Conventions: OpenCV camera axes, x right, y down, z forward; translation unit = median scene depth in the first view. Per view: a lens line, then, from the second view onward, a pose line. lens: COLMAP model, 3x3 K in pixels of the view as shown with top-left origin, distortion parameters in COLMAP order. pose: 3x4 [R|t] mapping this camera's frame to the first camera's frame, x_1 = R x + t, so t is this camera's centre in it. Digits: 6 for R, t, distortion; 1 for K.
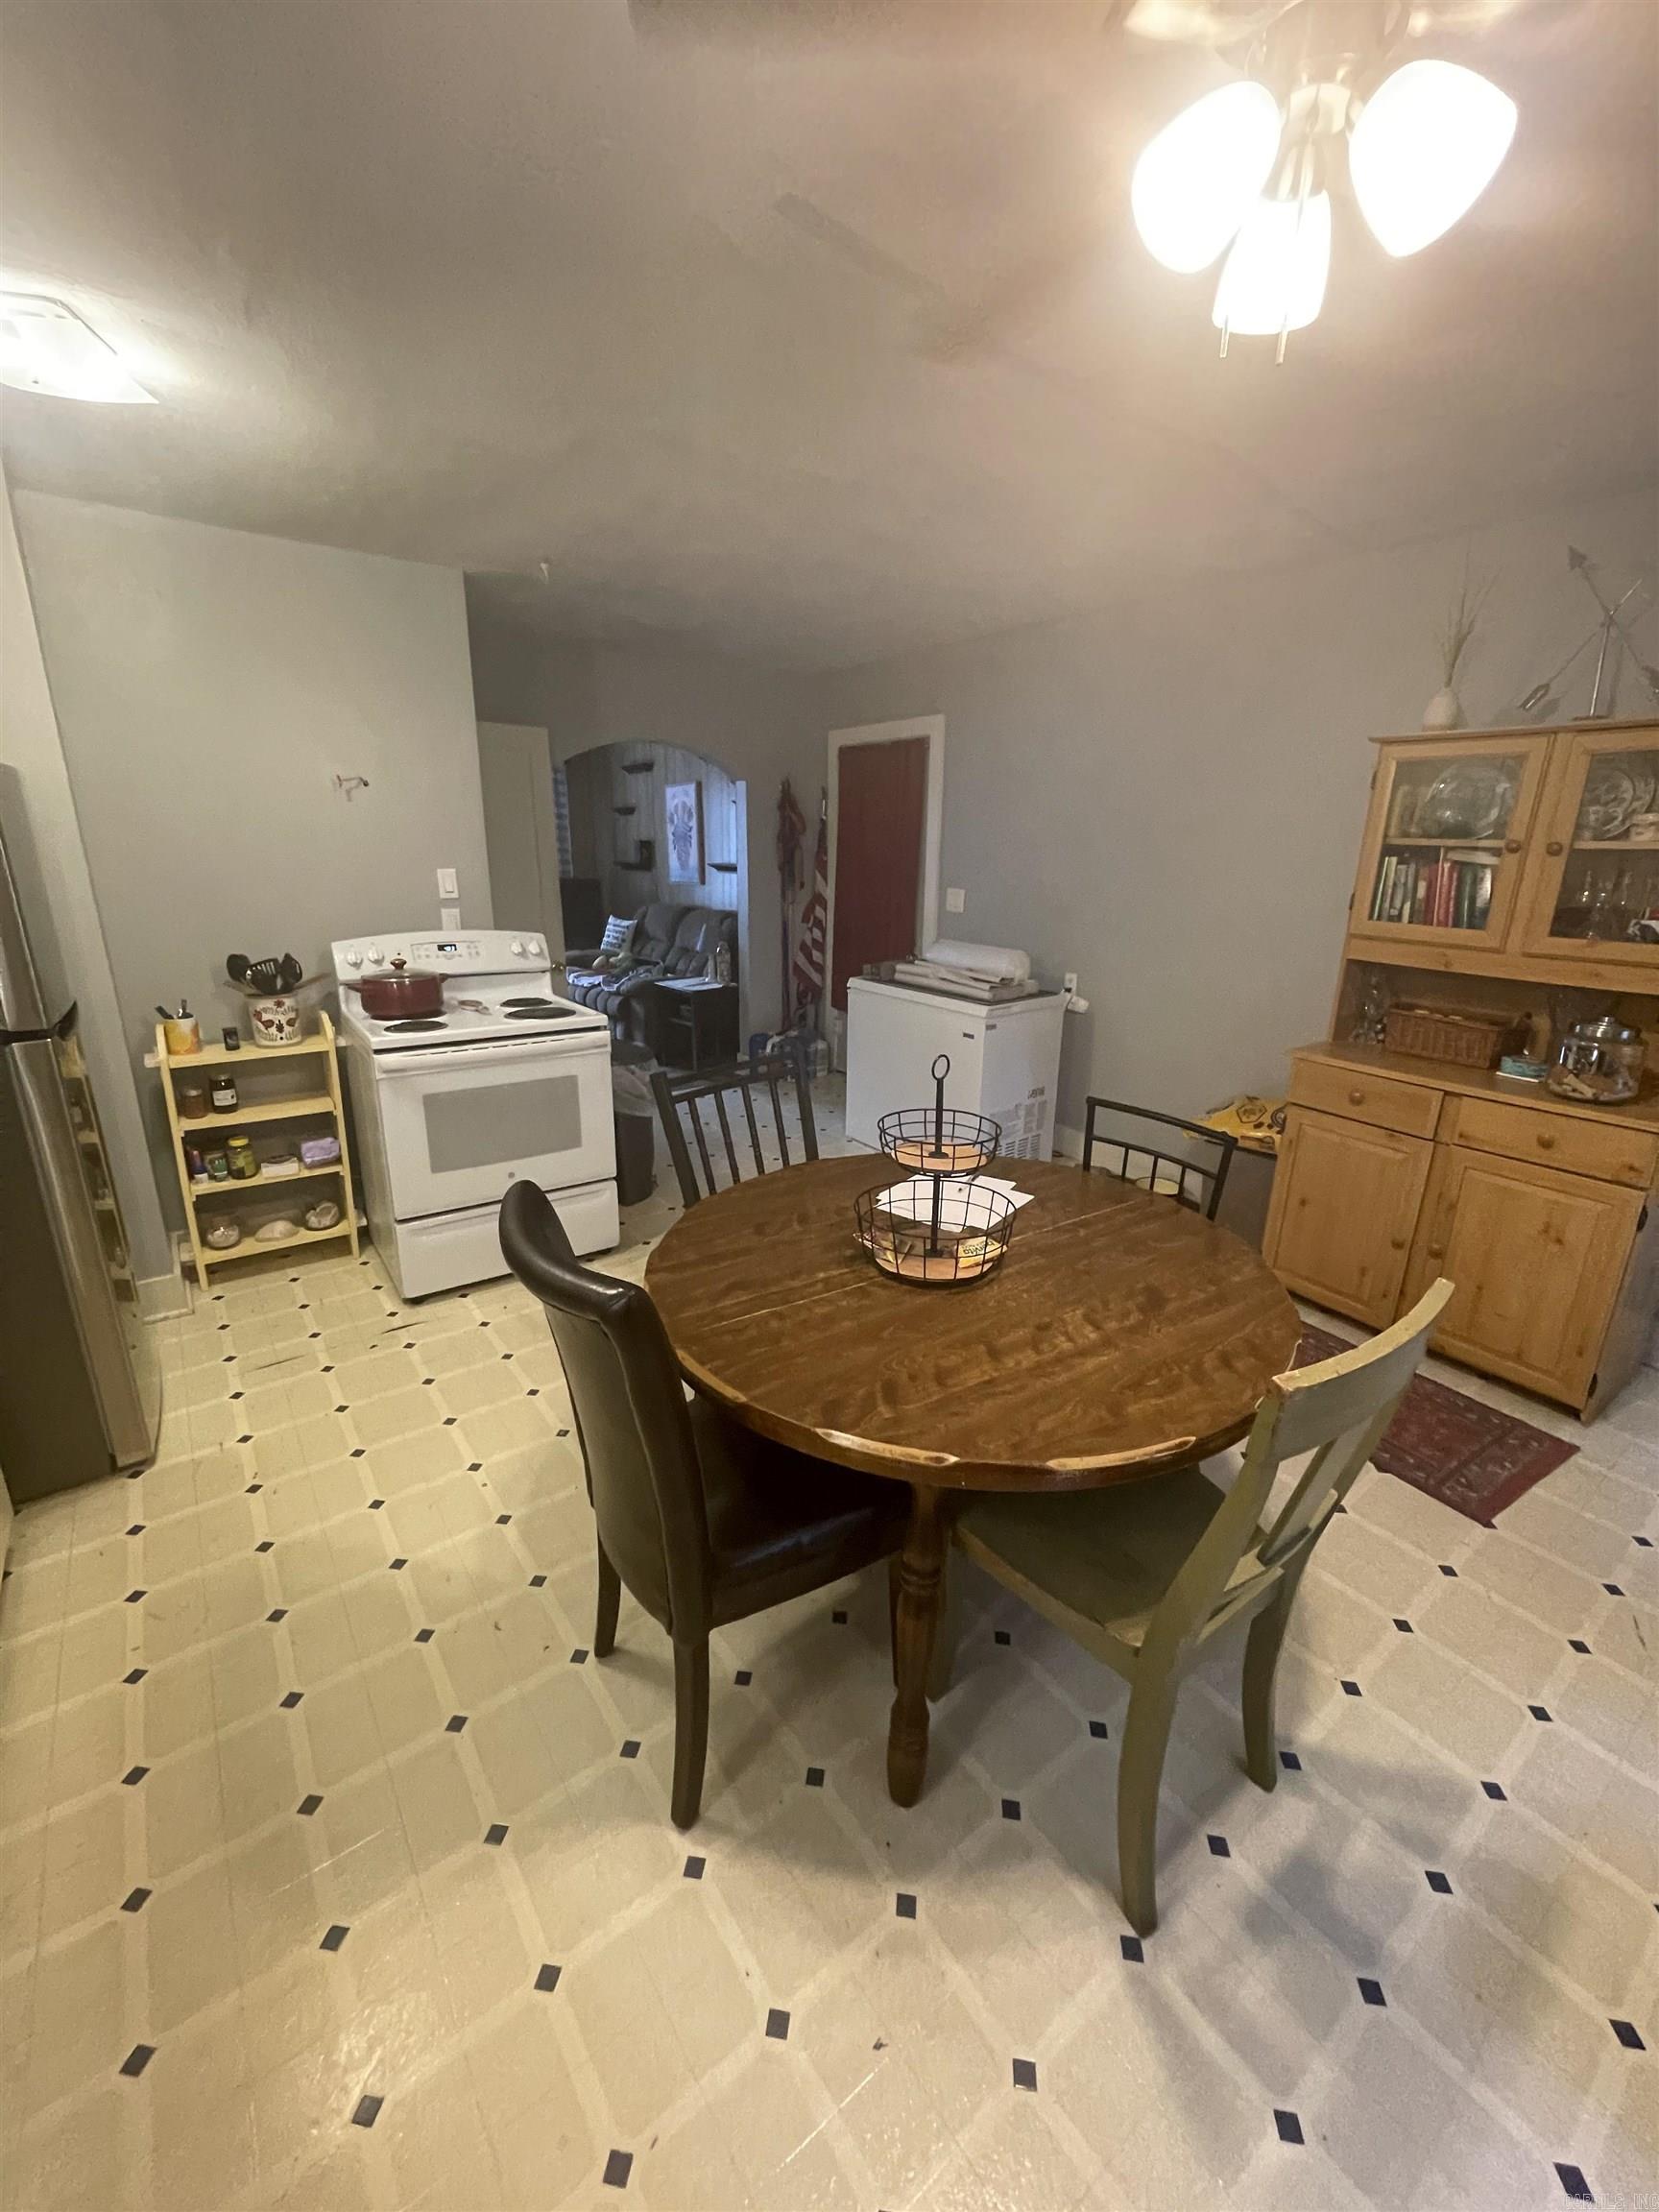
lens RADIAL K [[890.0, 0, 835.9], [0, 890.0, 1101.7], [0, 0, 1]] dist [-0.004100, 0.000992]
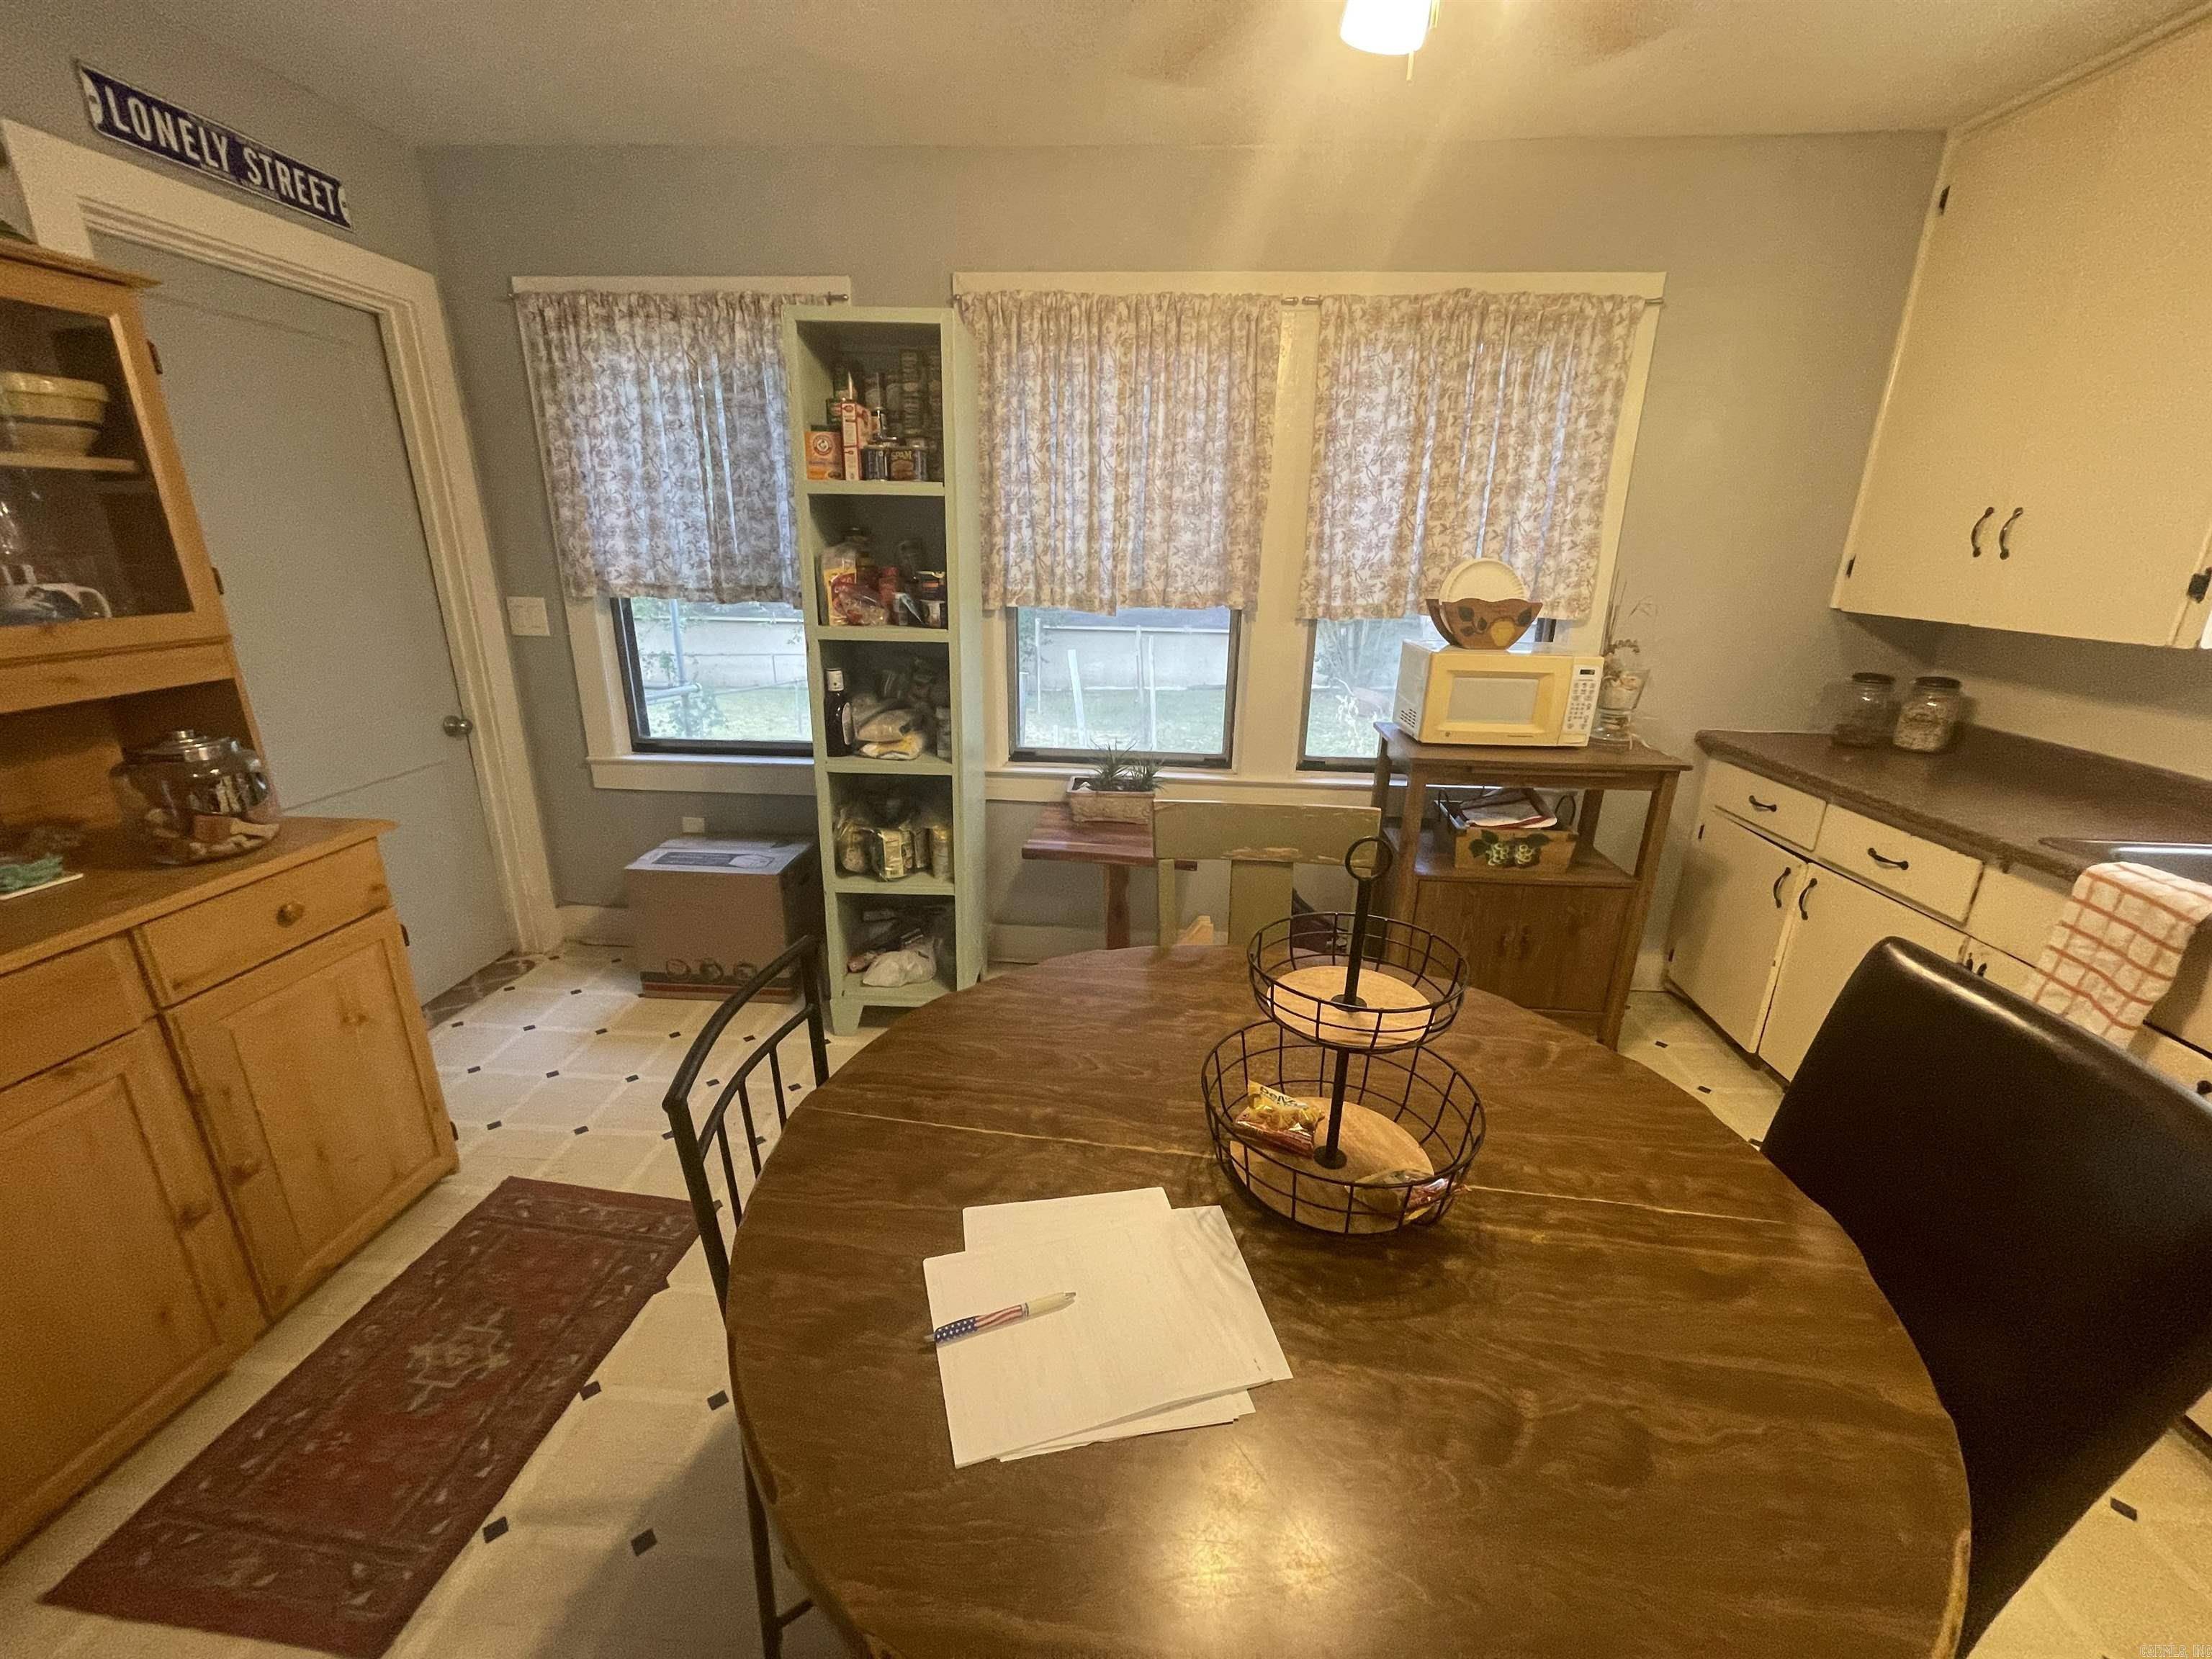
lens RADIAL K [[890.0, 0, 1099.3], [0, 890.0, 827.5], [0, 0, 1]] dist [-0.004100, 0.000992]
pose [[-0.754708, -0.224714, 0.616376, -0.076416], [0.164625, 0.844585, 0.509485, -0.286824], [-0.635070, 0.485983, -0.600422, 1.108925]]
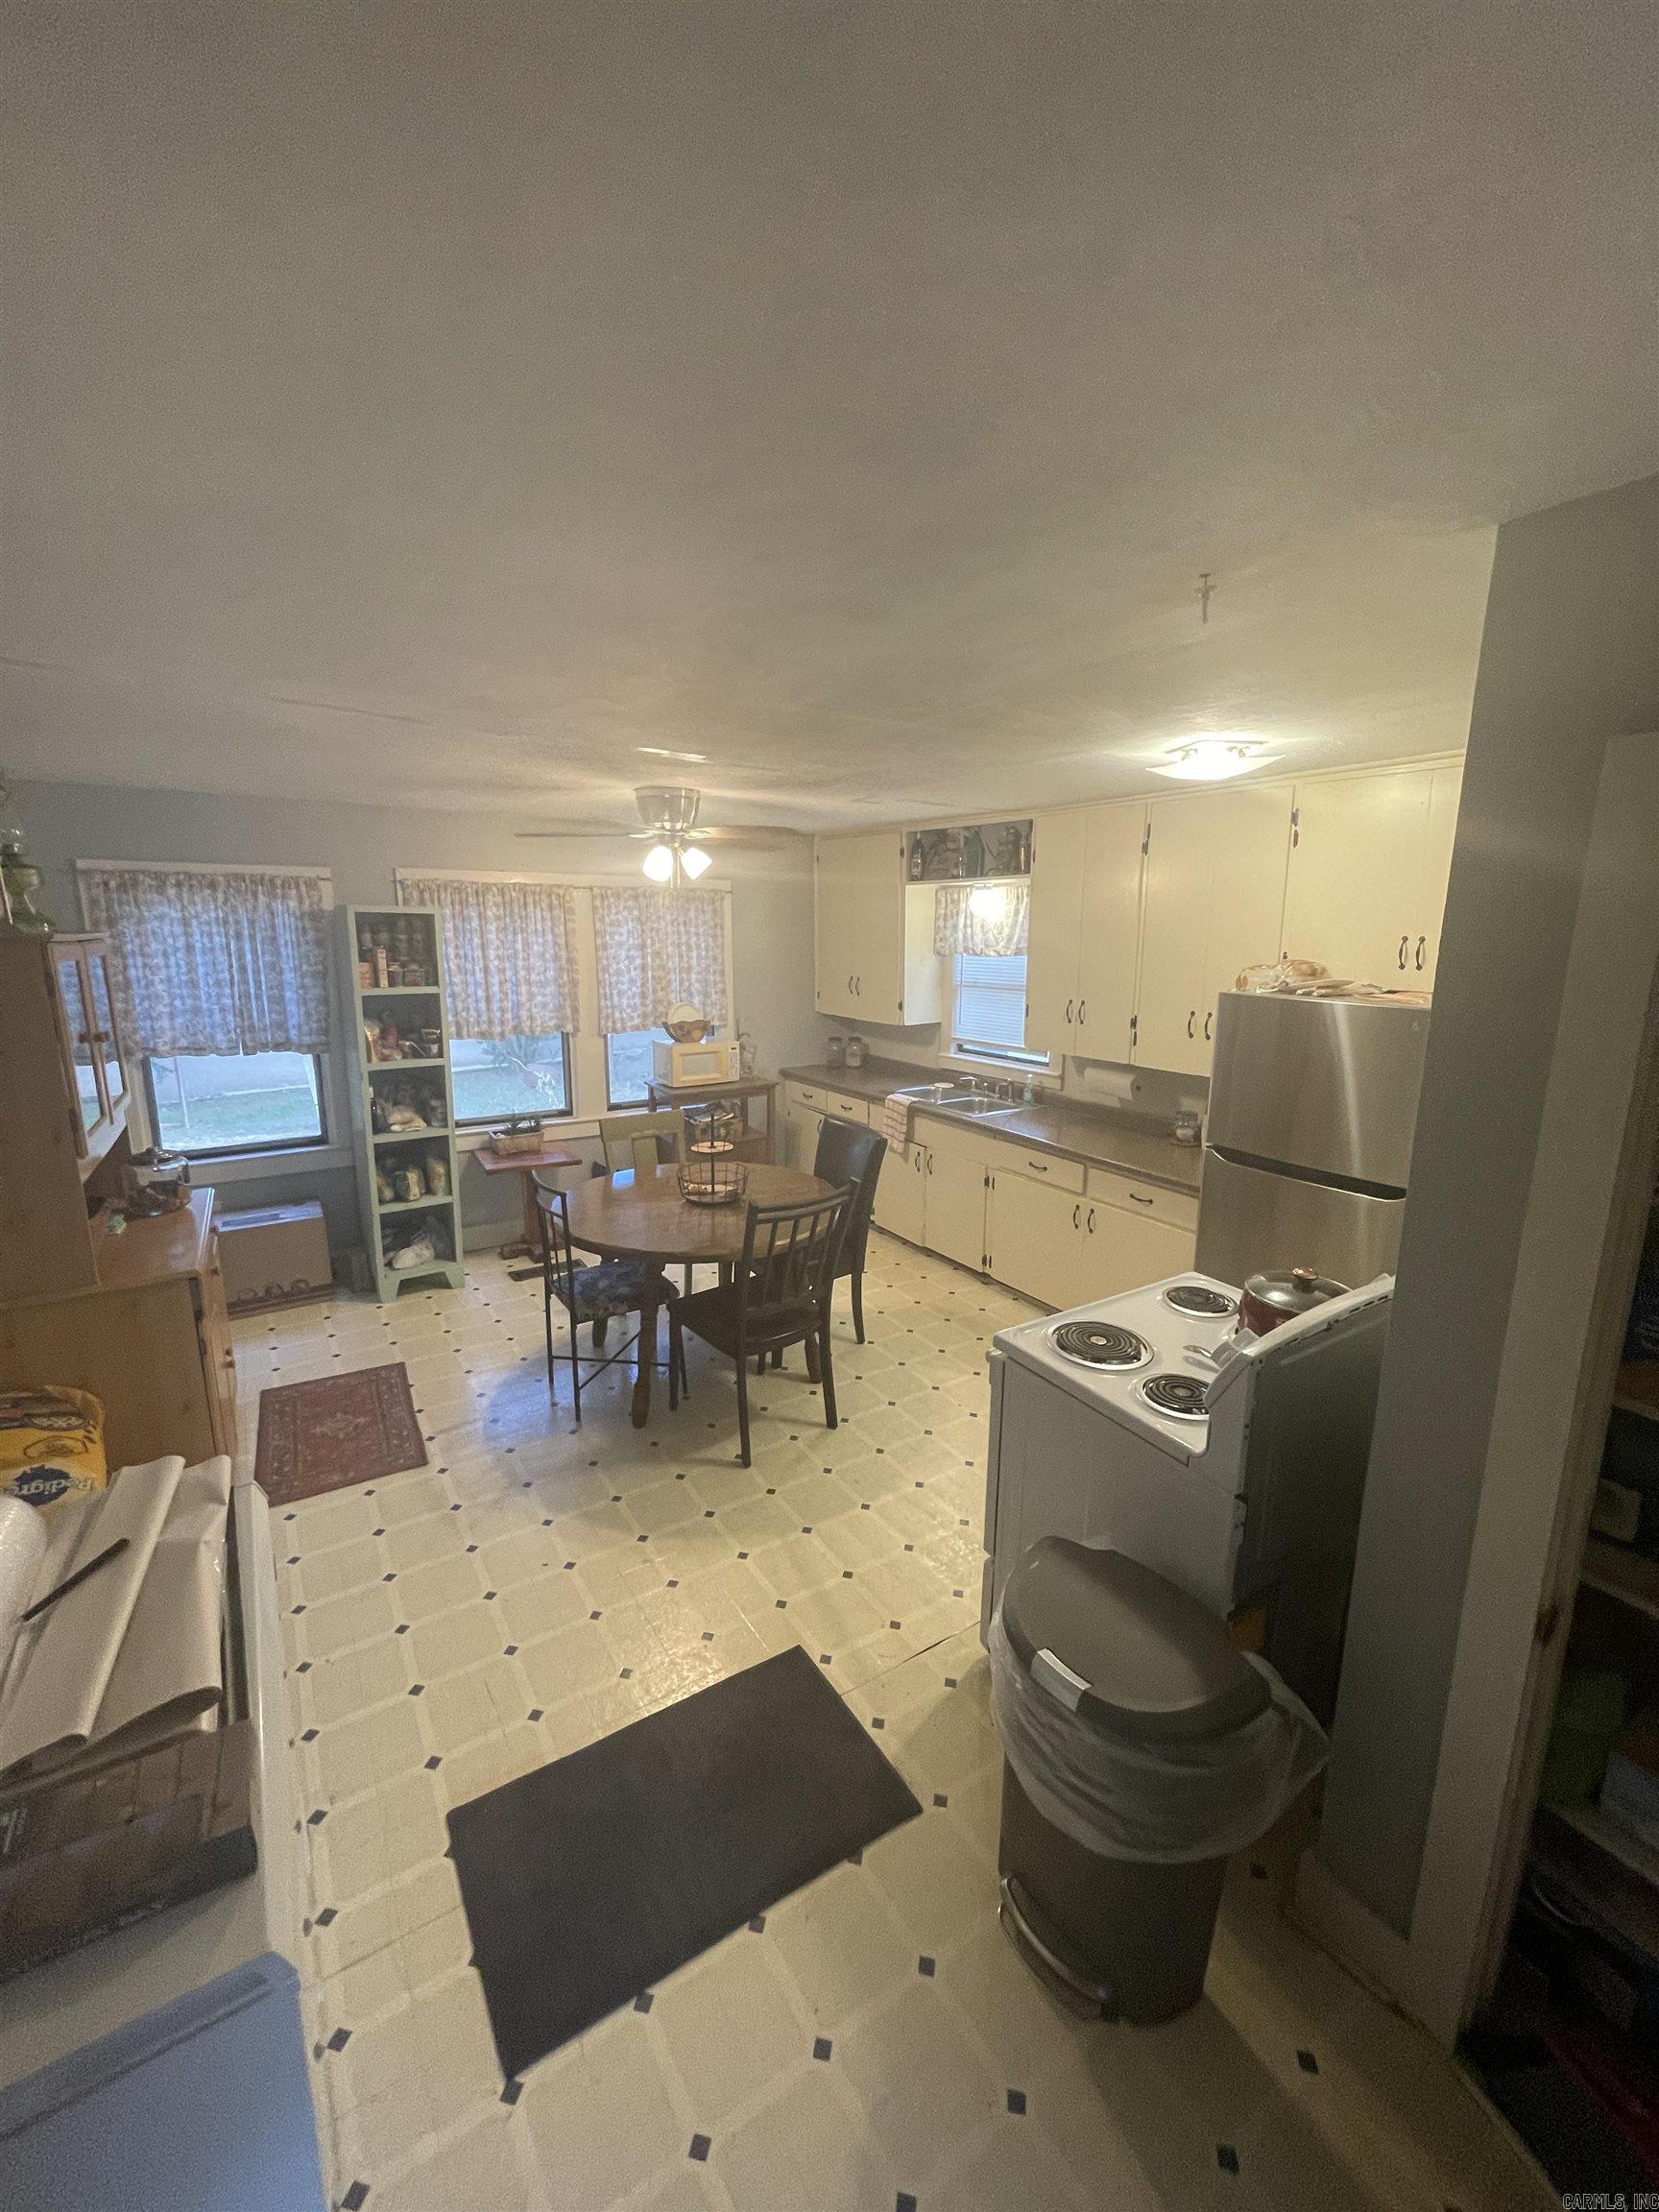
lens RADIAL K [[890.0, 0, 827.7], [0, 890.0, 1097.2], [0, 0, 1]] dist [-0.004100, 0.000992]
pose [[-0.997605, -0.031375, 0.061645, -0.245955], [0.000913, 0.885157, 0.465292, -0.869587], [-0.069164, 0.464234, -0.883008, 2.303308]]
